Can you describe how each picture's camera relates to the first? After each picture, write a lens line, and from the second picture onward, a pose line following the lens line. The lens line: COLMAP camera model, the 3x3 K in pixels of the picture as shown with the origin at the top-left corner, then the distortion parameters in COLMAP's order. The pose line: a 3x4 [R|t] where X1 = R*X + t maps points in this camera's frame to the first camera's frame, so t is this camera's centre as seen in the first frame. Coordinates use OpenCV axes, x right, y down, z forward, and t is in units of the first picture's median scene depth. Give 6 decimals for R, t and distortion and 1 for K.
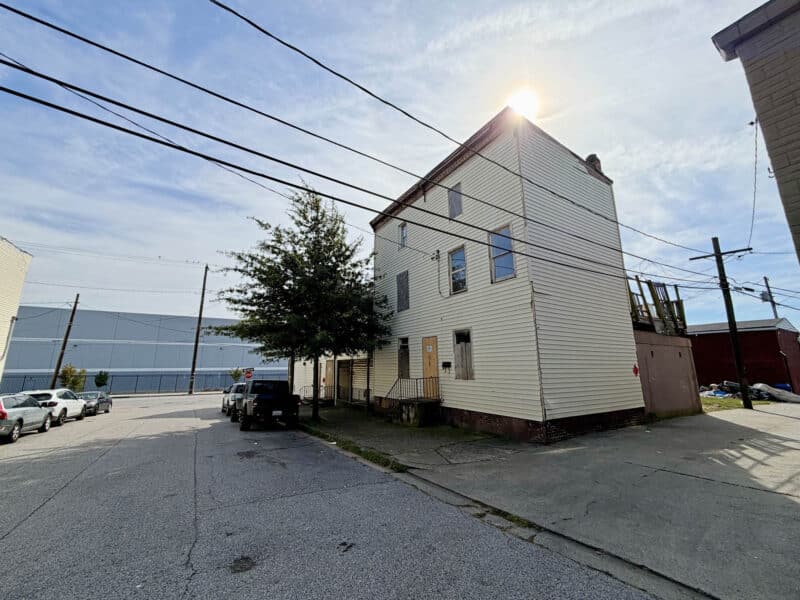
lens RADIAL K [[321.4, 0, 395.4], [0, 321.4, 298.5], [0, 0, 1]] dist [0.000837, -0.000002]
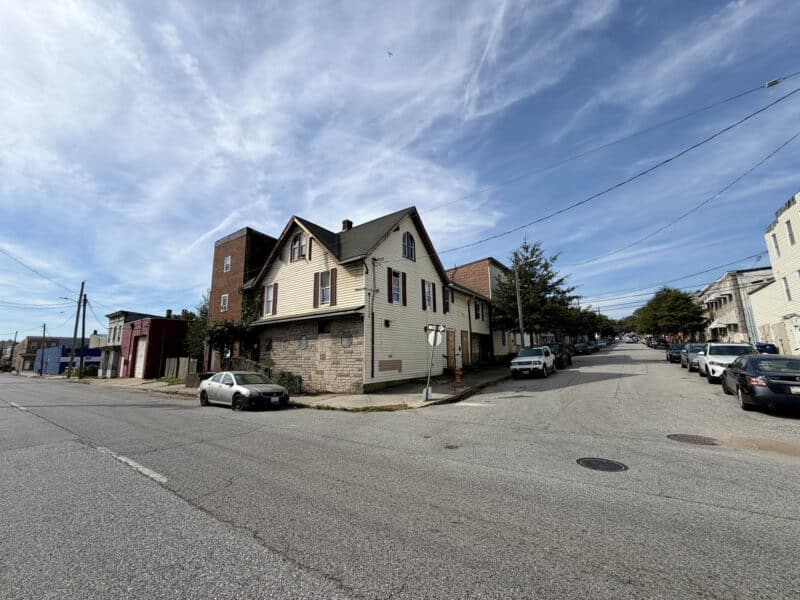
lens RADIAL K [[321.4, 0, 395.4], [0, 321.4, 298.5], [0, 0, 1]] dist [0.000837, -0.000002]
pose [[-0.393047, 0.173793, 0.902945, -1.878649], [-0.170848, 0.951074, -0.257426, 0.680863], [-0.903507, -0.255447, -0.344124, 2.682611]]
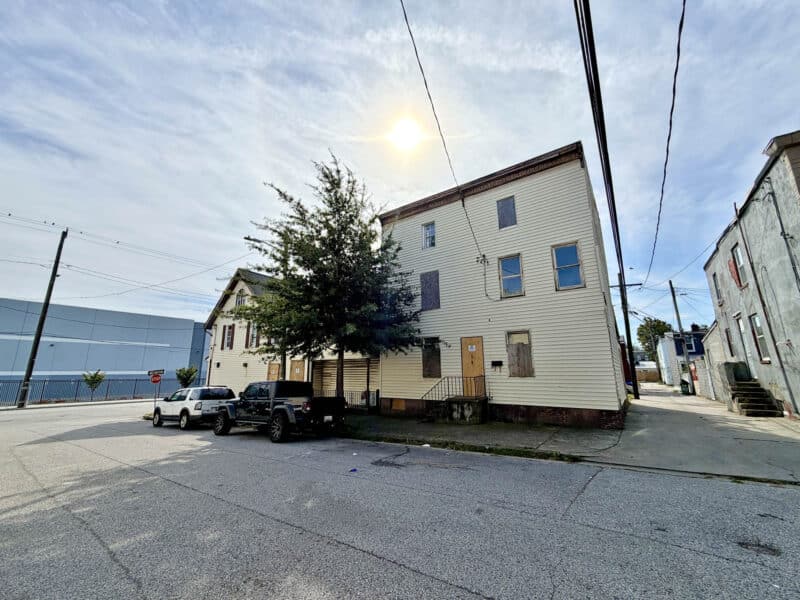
lens RADIAL K [[321.4, 0, 395.4], [0, 321.4, 298.5], [0, 0, 1]] dist [0.000837, -0.000002]
pose [[0.923480, 0.086898, 0.373675, -0.490956], [-0.080538, 0.996217, -0.032632, 0.047454], [-0.375098, 0.000040, 0.926985, 0.127659]]
